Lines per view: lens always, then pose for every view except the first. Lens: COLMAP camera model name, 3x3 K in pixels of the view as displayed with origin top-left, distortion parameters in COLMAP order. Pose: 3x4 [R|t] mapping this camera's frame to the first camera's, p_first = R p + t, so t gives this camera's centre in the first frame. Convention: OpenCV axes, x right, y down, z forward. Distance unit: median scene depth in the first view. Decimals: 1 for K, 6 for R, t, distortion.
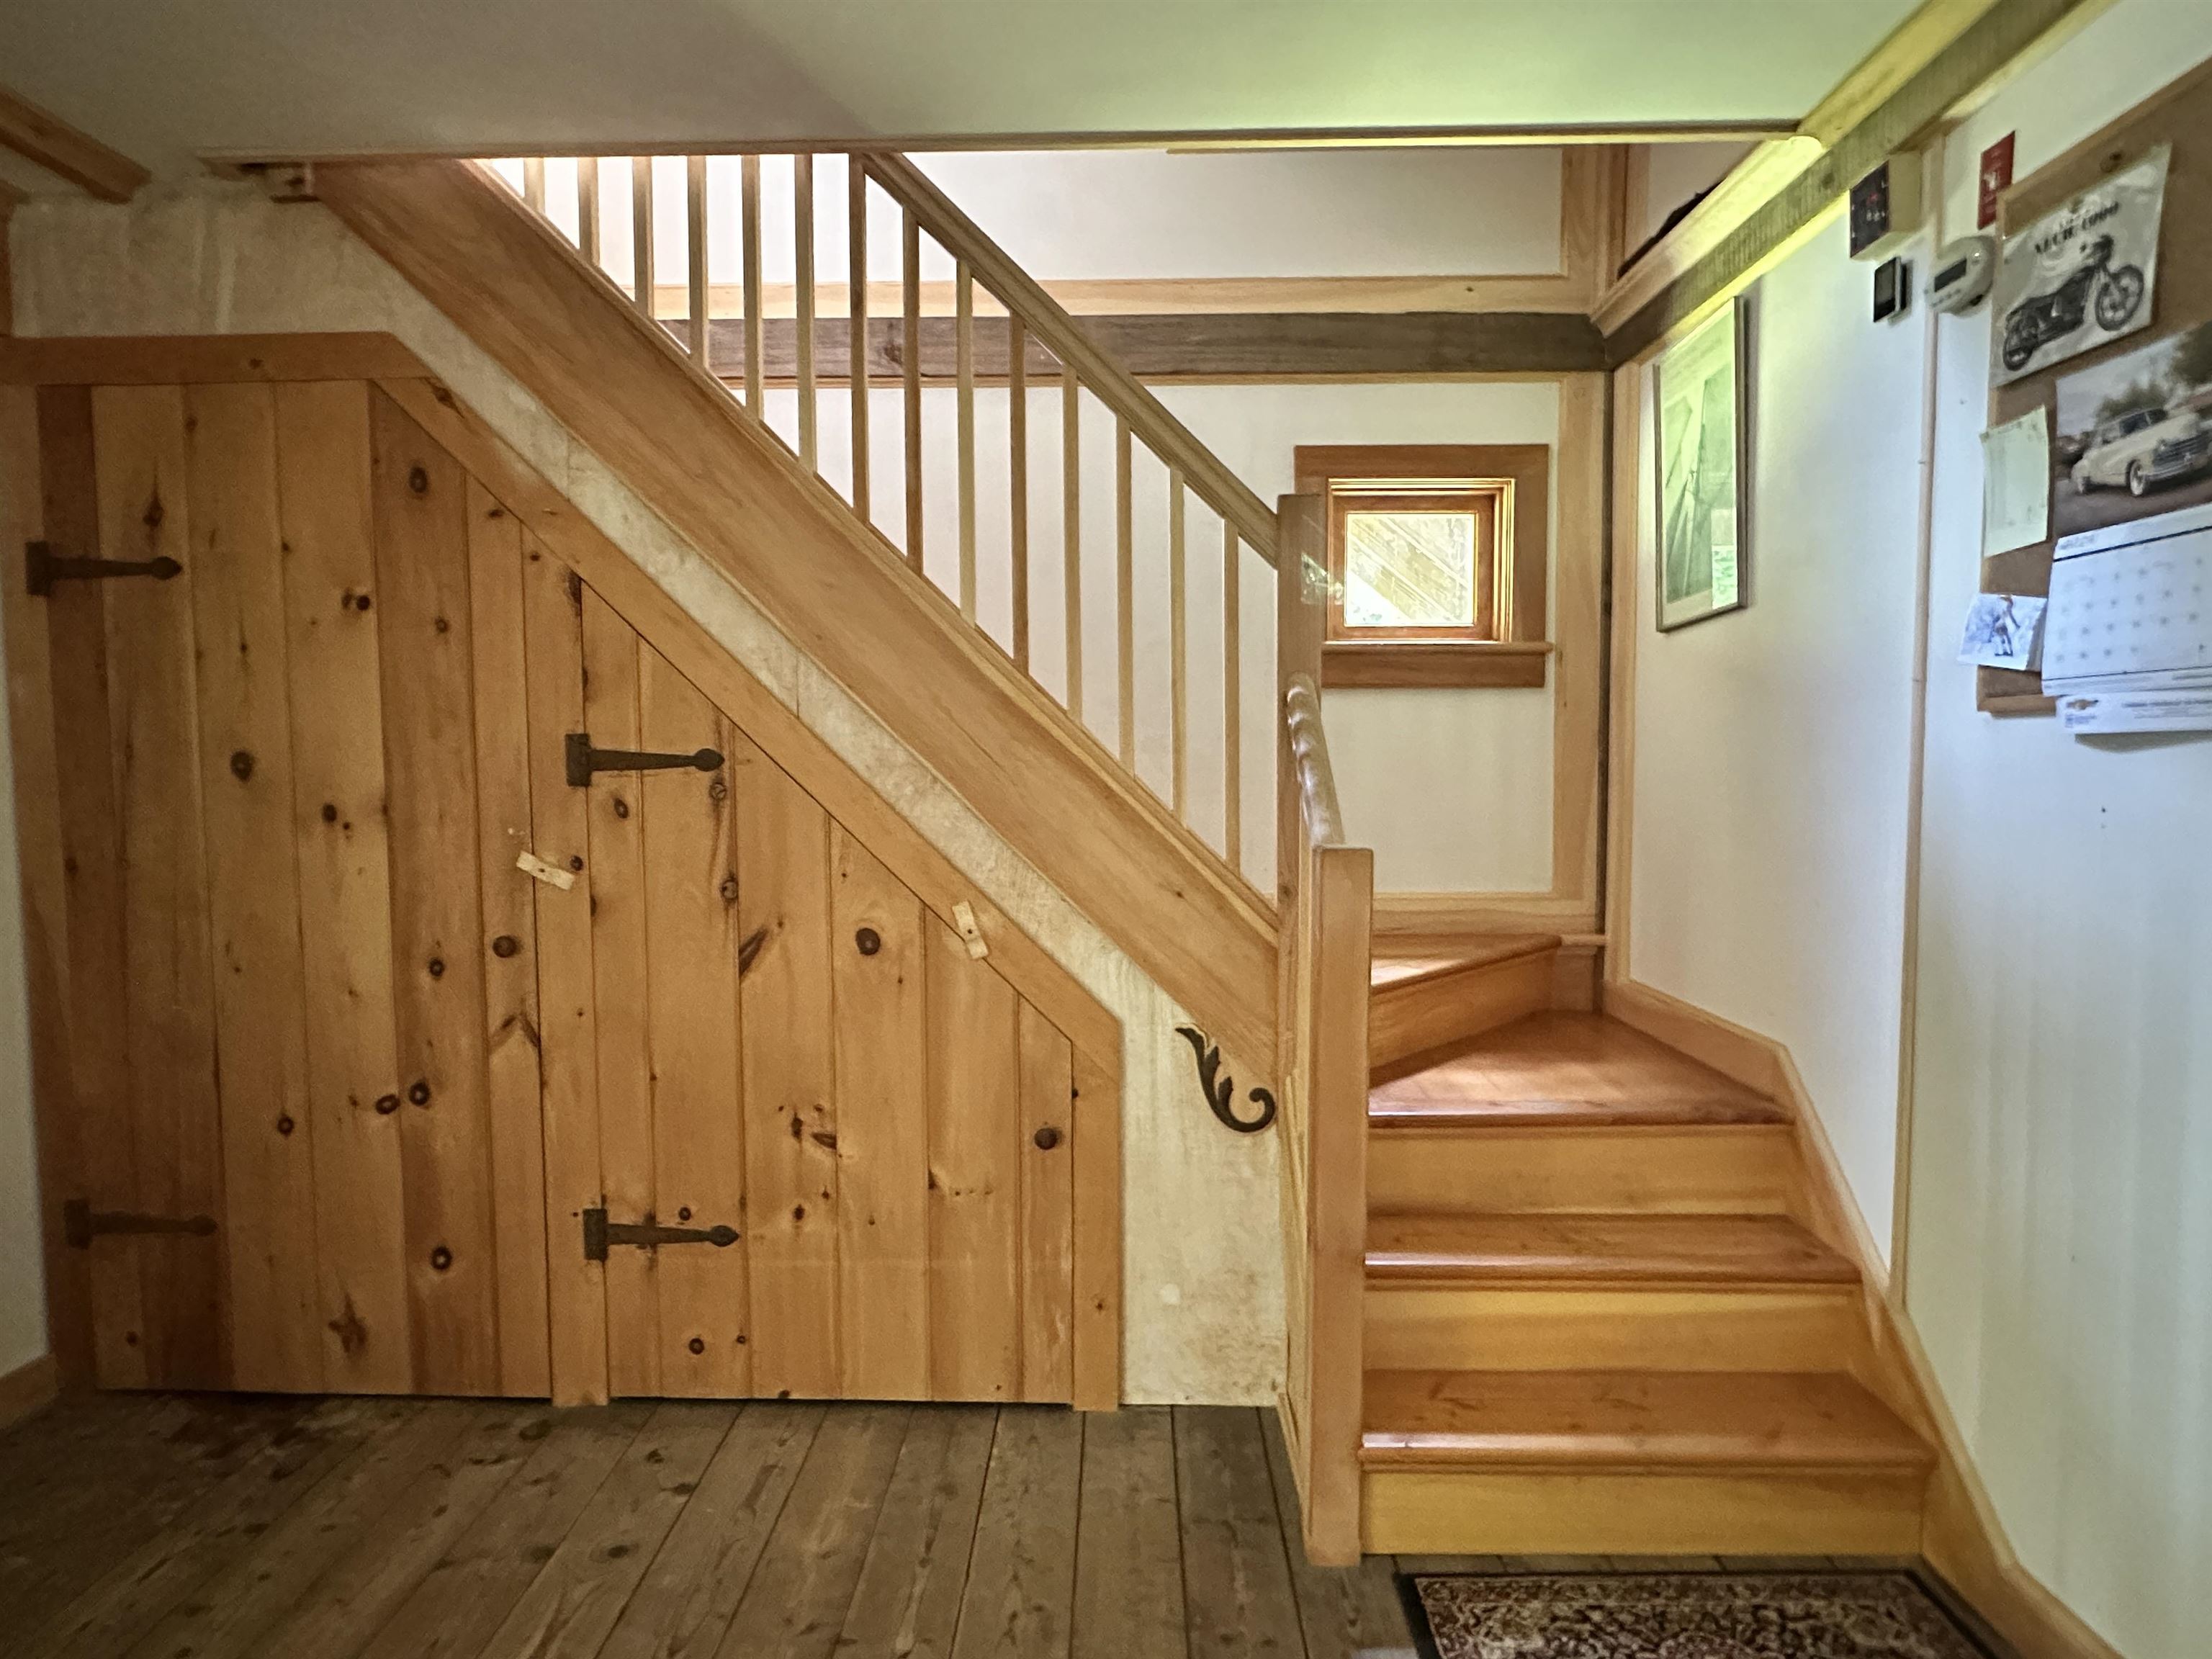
lens RADIAL K [[1227.9, 0, 1090.2], [0, 1227.9, 839.2], [0, 0, 1]] dist [-0.002412, 0.000339]
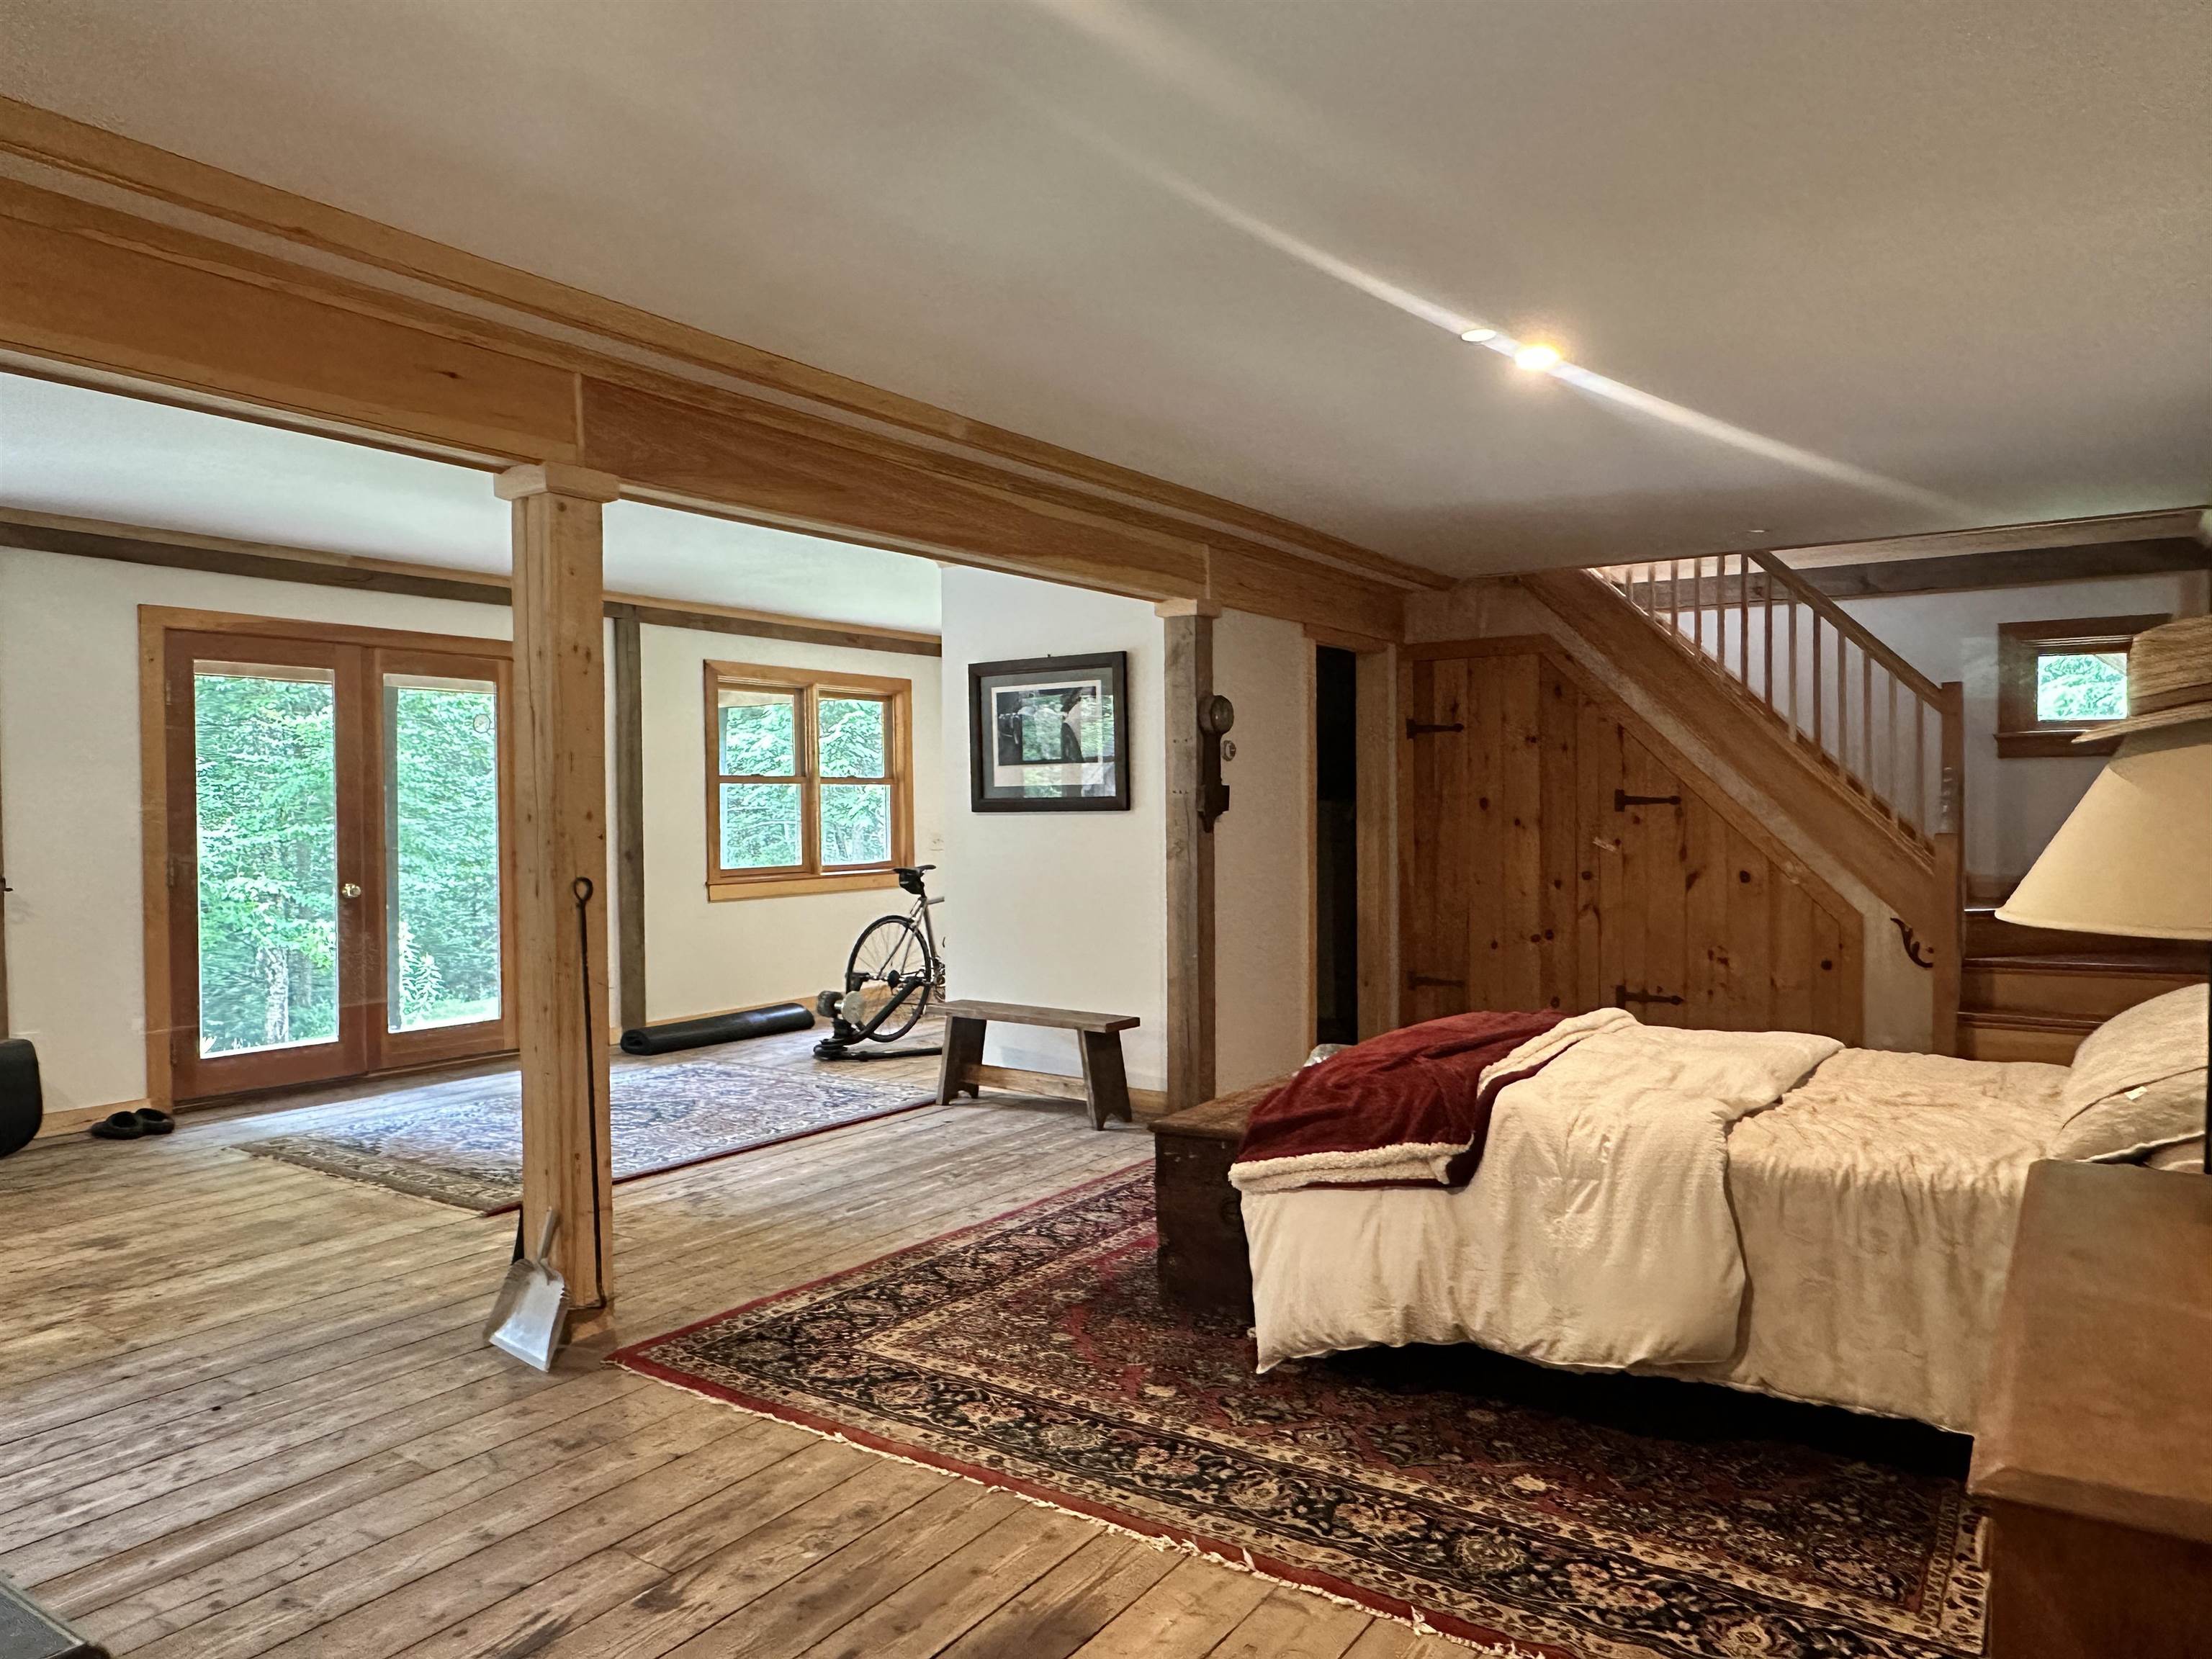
lens RADIAL K [[1481.0, 0, 1098.8], [0, 1481.0, 834.9], [0, 0, 1]] dist [-0.011815, 0.006911]
pose [[0.844646, 0.009966, -0.535233, 0.291060], [-0.030250, 0.999118, -0.029134, 0.123057], [0.534470, 0.040799, 0.844202, -2.065394]]
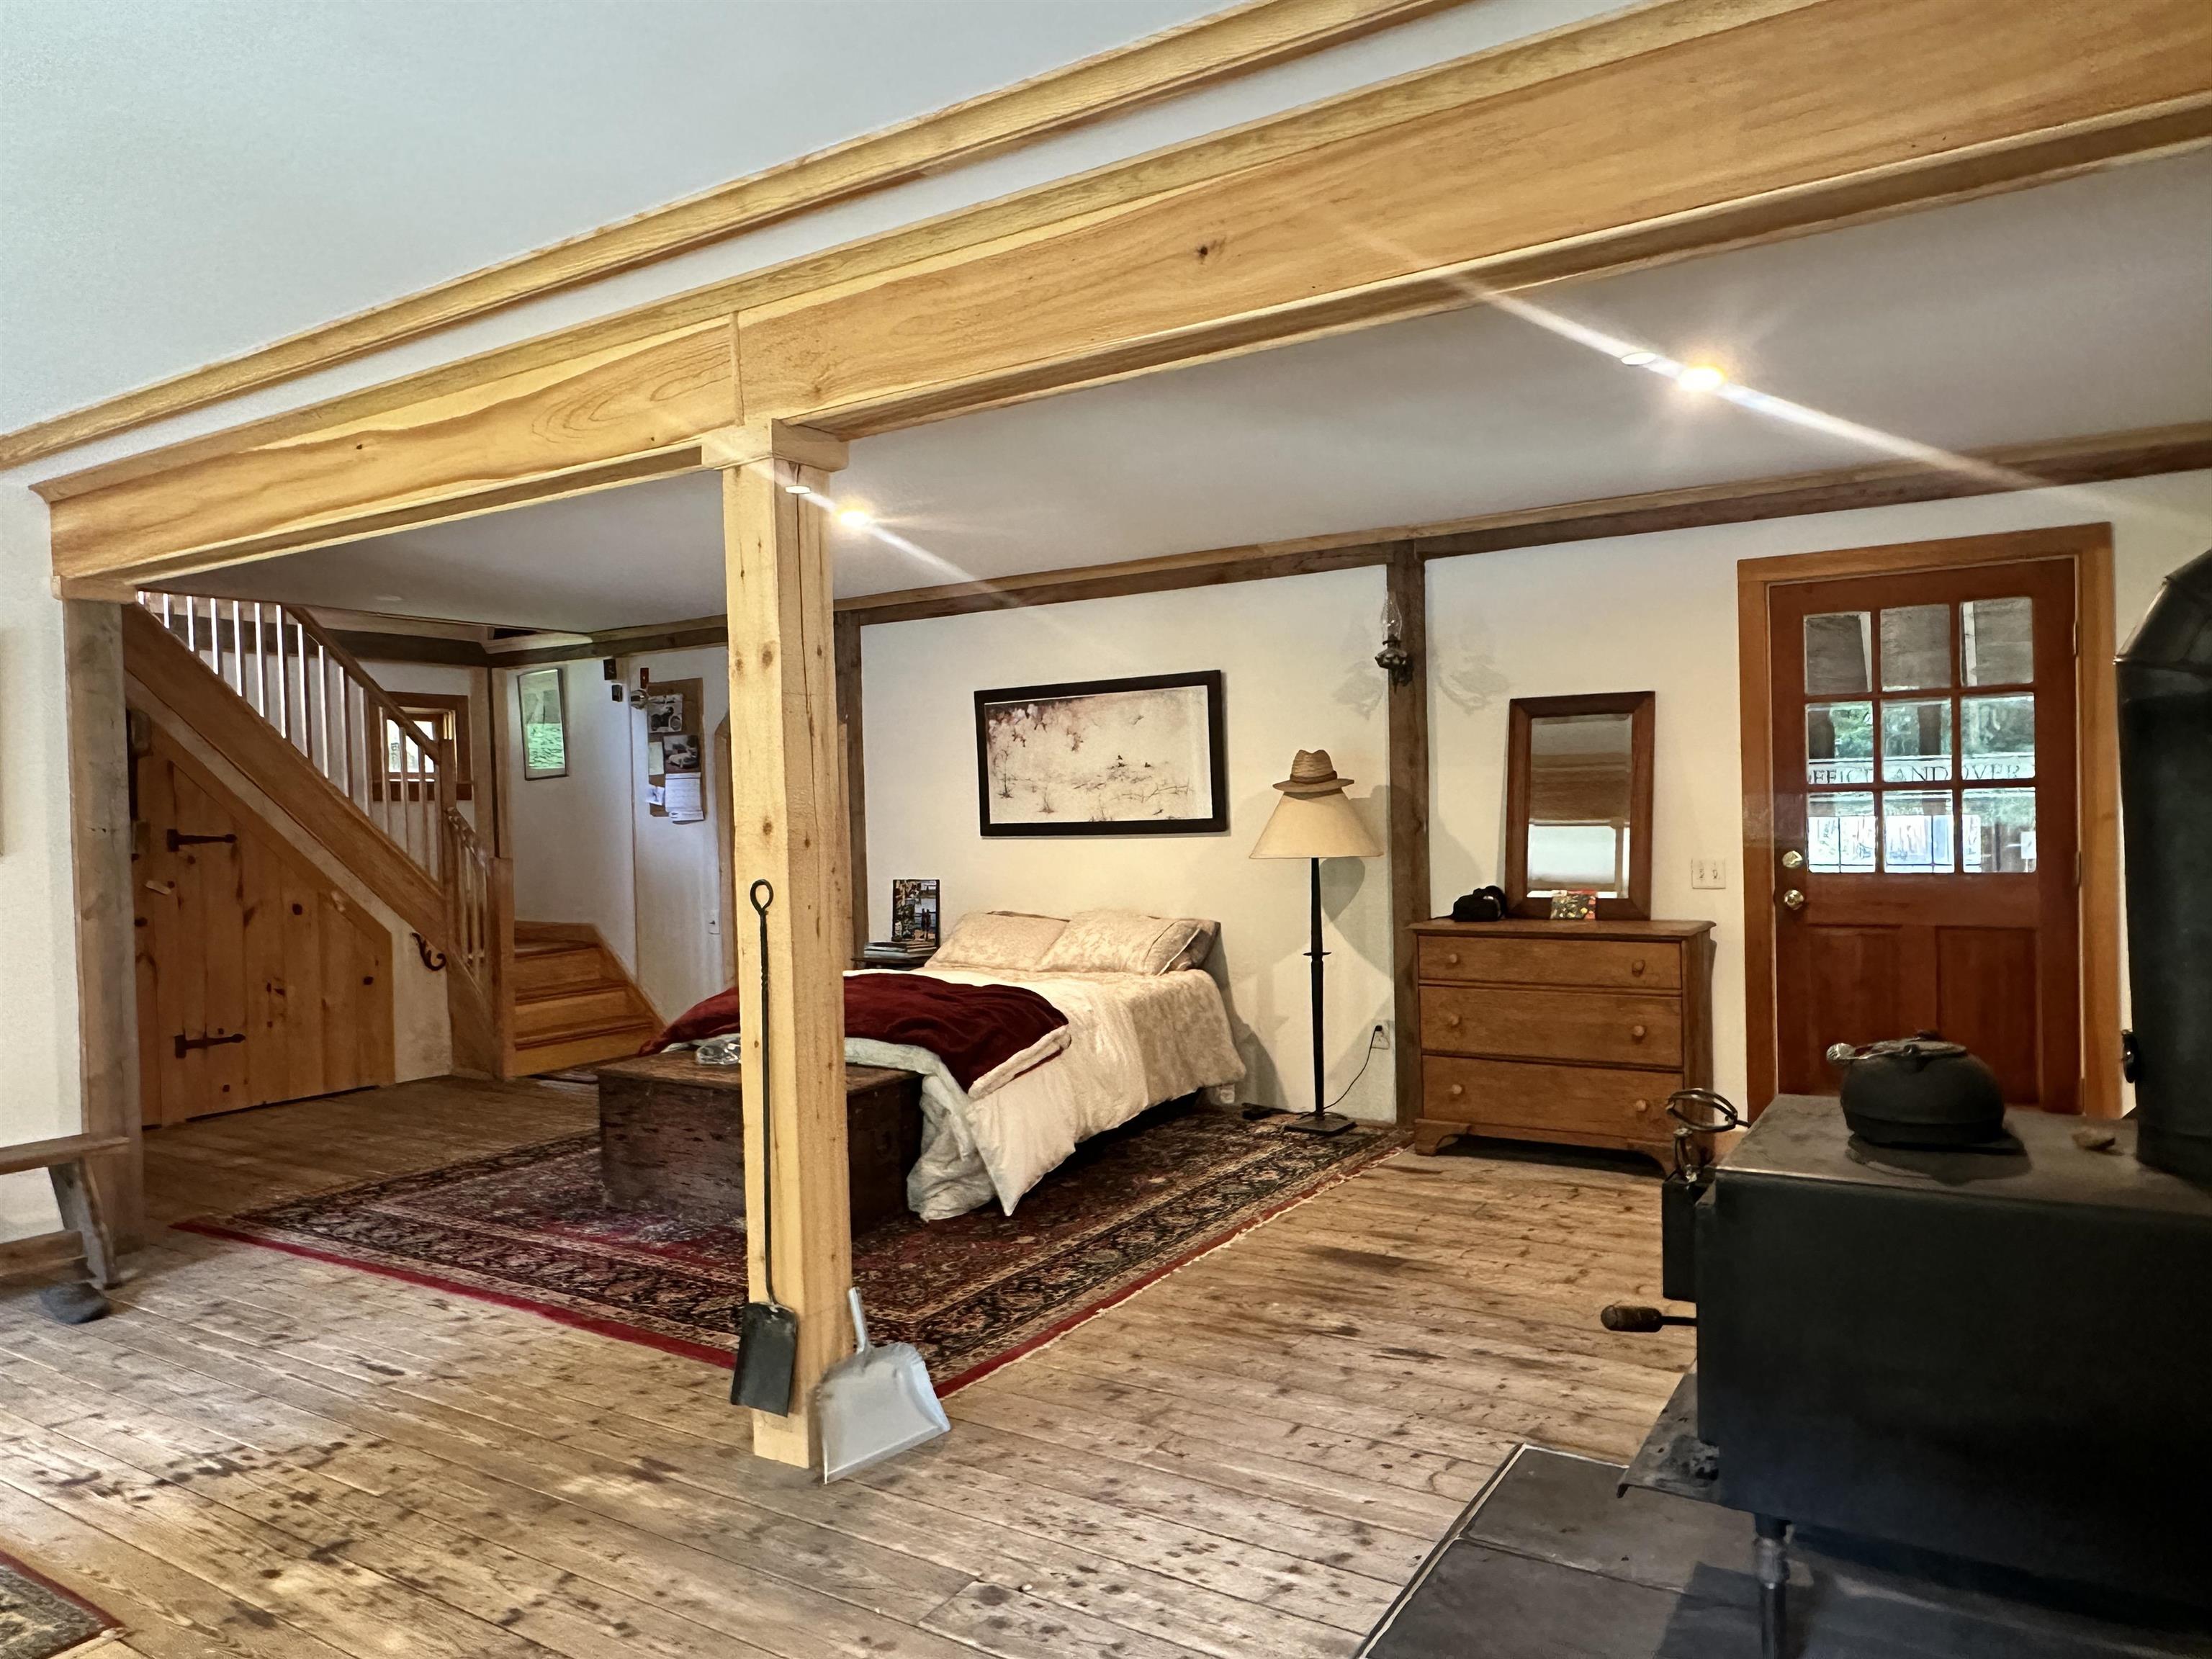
lens RADIAL K [[1481.0, 0, 1105.2], [0, 1481.0, 826.6], [0, 0, 1]] dist [-0.011815, 0.006911]
pose [[0.515847, -0.020378, 0.856439, -1.910273], [0.078271, 0.996657, -0.023430, 0.115365], [-0.853098, 0.079120, 0.515717, -1.980428]]
